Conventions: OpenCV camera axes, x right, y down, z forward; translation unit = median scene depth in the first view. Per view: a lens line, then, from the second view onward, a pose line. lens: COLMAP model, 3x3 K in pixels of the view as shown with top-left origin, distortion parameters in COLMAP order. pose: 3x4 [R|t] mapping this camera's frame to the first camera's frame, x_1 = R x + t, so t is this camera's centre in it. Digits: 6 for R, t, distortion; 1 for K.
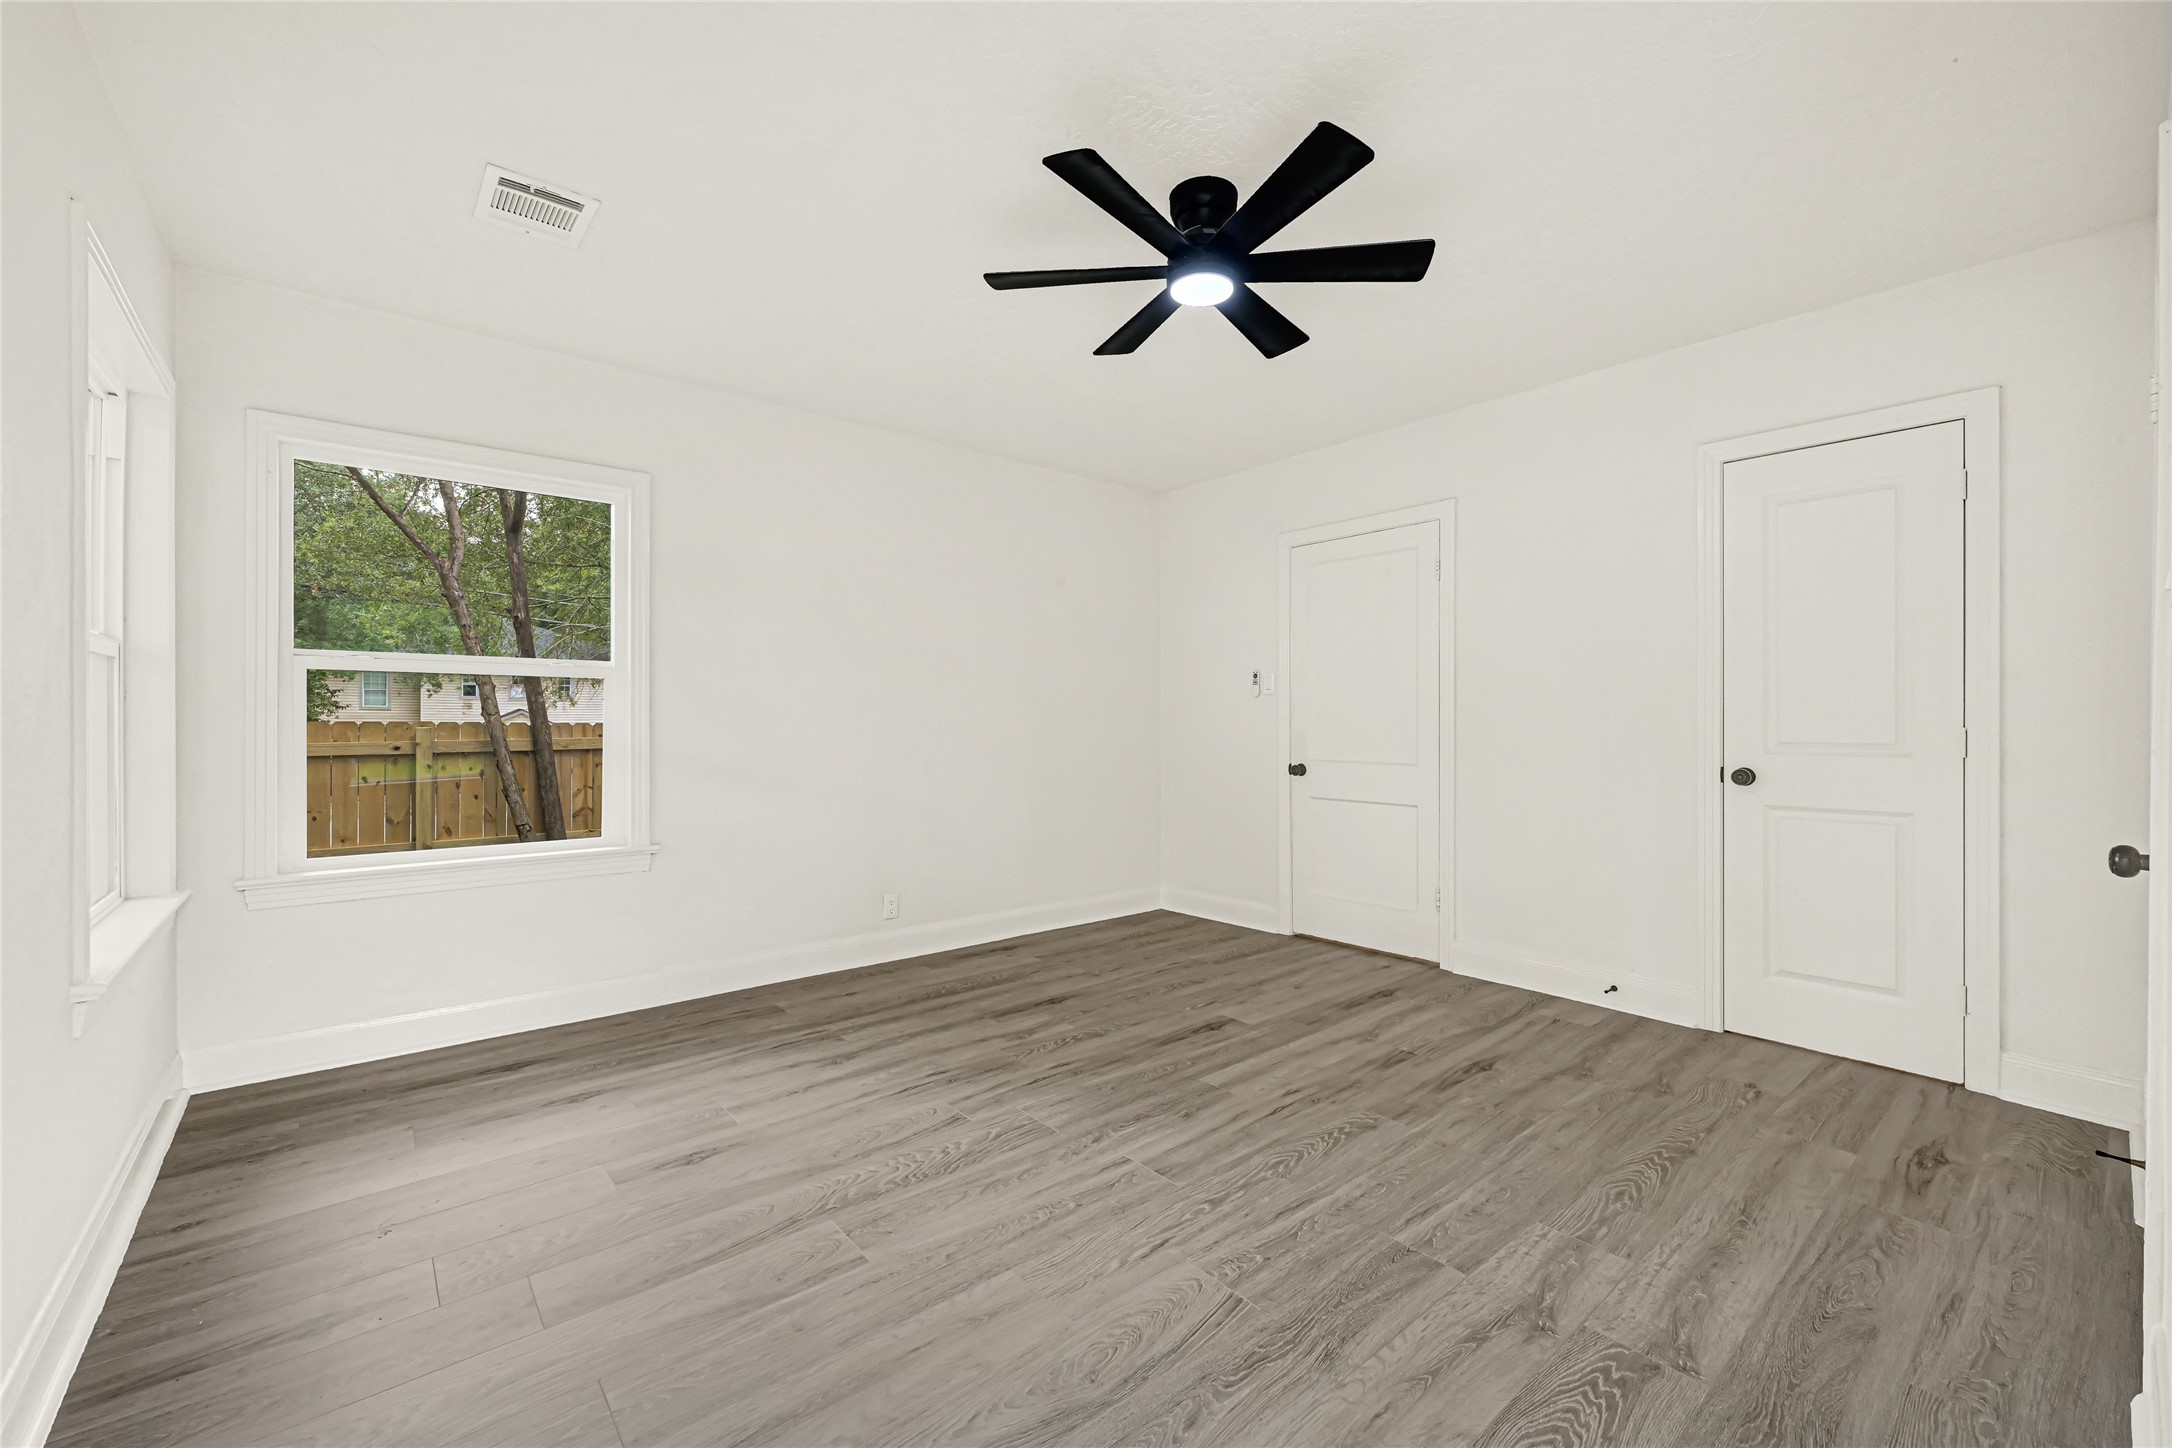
lens RADIAL K [[915.2, 0, 1088.7], [0, 915.2, 714.2], [0, 0, 1]] dist [-0.001025, -0.000046]
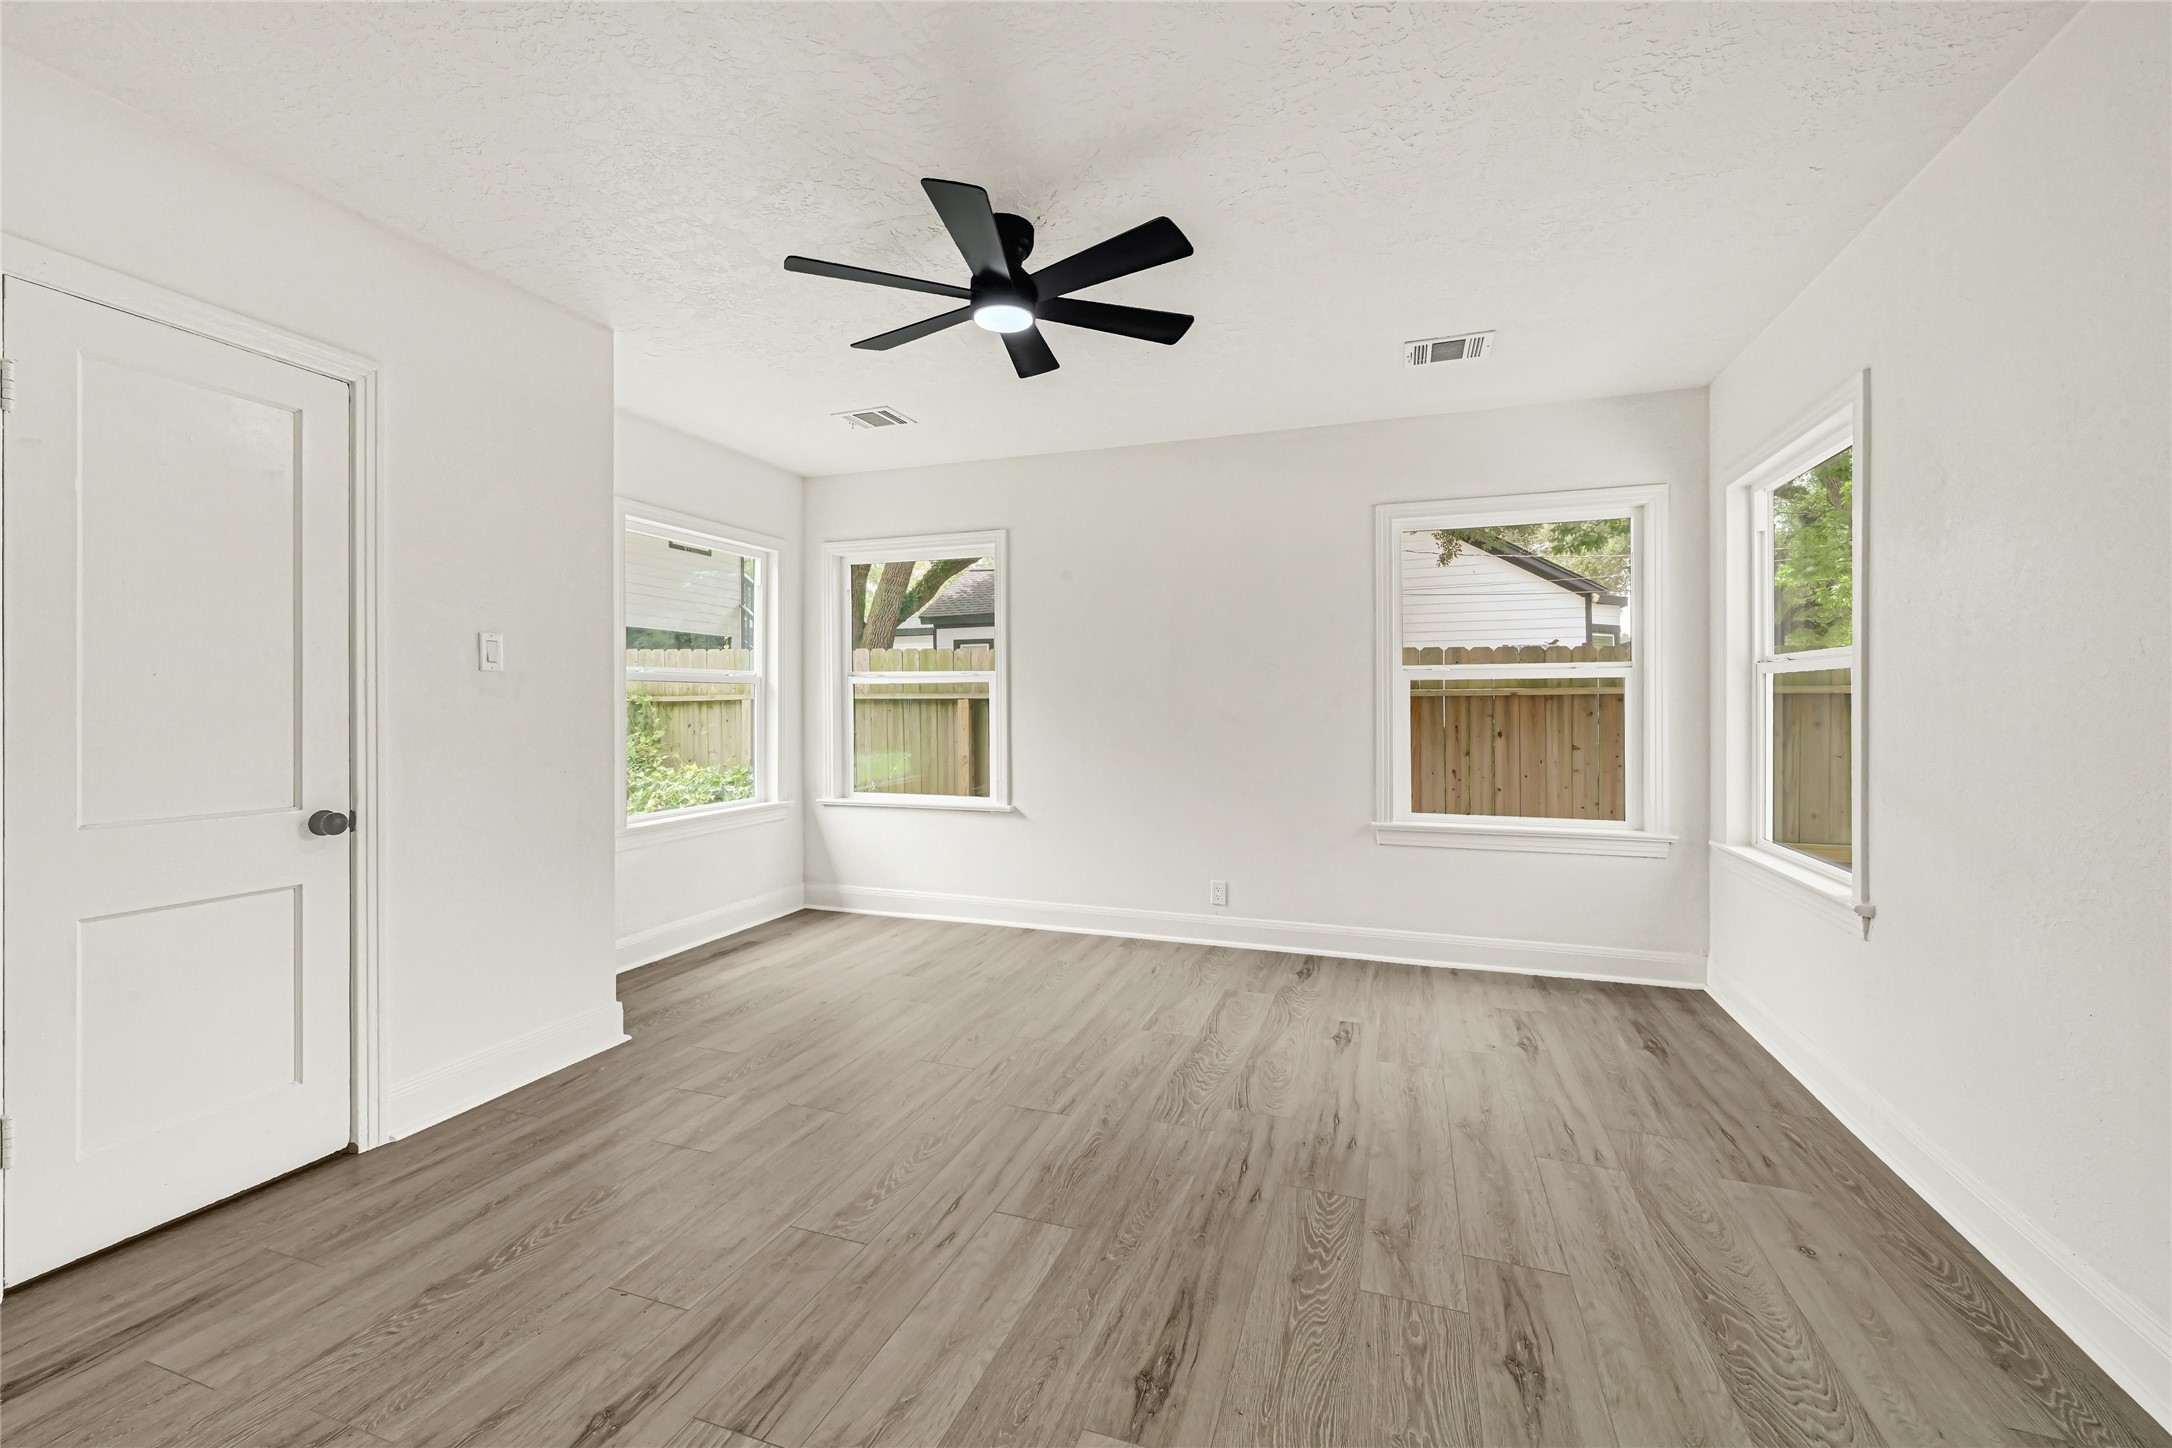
lens RADIAL K [[915.2, 0, 1088.7], [0, 915.2, 714.2], [0, 0, 1]] dist [-0.001025, -0.000046]
pose [[-0.873801, 0.007145, -0.486231, 0.464466], [0.005071, 0.999972, 0.005581, -0.009083], [0.486257, 0.002411, -0.873813, 1.659310]]
